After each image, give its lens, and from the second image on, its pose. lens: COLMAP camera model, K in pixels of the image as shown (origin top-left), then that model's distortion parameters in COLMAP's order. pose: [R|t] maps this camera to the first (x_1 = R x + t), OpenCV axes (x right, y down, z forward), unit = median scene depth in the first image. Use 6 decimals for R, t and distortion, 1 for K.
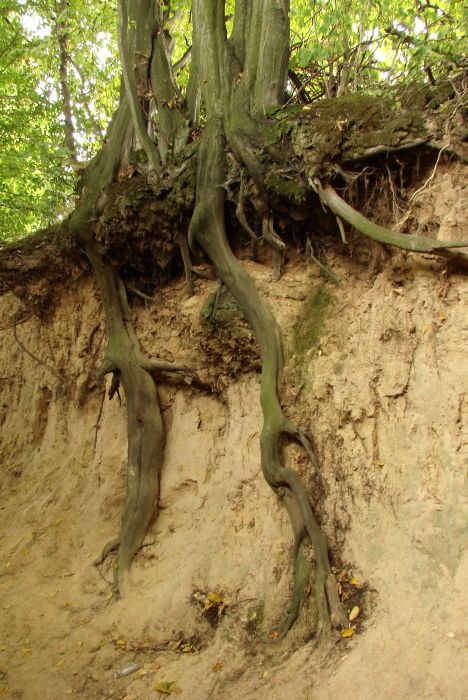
lens RADIAL K [[787.5, 0, 234.0], [0, 787.5, 350.0], [0, 0, 1]] dist [-0.220992, 0.340187]
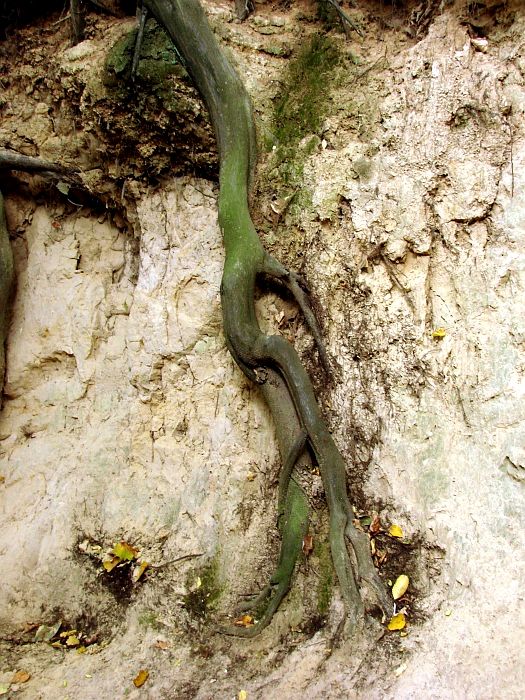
lens RADIAL K [[919.2, 0, 262.5], [0, 919.2, 350.0], [0, 0, 1]] dist [-0.136627, 0.394534]
pose [[0.962473, 0.028751, 0.269850, -0.118191], [-0.069279, 0.987455, 0.141890, 0.063324], [-0.262385, -0.155261, 0.952391, 0.340861]]
